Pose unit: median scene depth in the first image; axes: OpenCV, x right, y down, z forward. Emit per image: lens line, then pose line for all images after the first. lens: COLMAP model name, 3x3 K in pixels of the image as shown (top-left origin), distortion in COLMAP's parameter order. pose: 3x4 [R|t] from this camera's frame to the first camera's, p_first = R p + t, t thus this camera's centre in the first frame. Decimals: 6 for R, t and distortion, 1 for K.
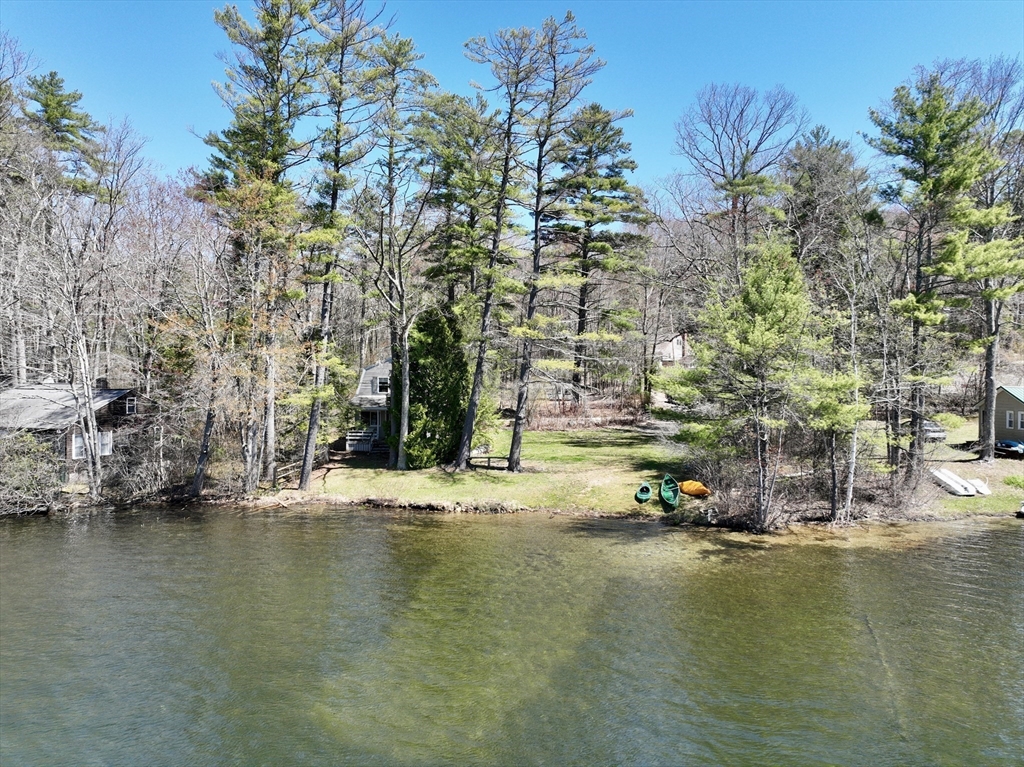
lens RADIAL K [[714.9, 0, 512.0], [0, 714.9, 383.5], [0, 0, 1]] dist [0.002571, 0.005595]
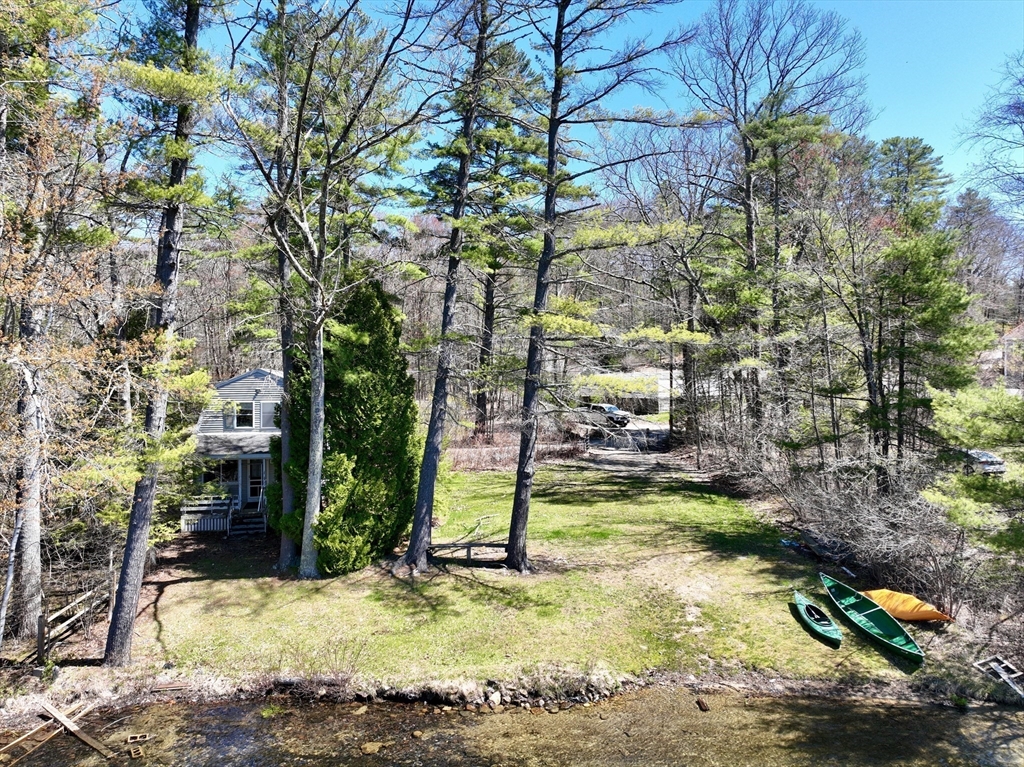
lens RADIAL K [[714.9, 0, 512.0], [0, 714.9, 383.5], [0, 0, 1]] dist [0.002571, 0.005595]
pose [[0.964346, -0.005620, 0.264586, -0.149574], [0.009441, 0.999869, -0.013171, -0.017739], [-0.264478, 0.015199, 0.964272, 0.438005]]
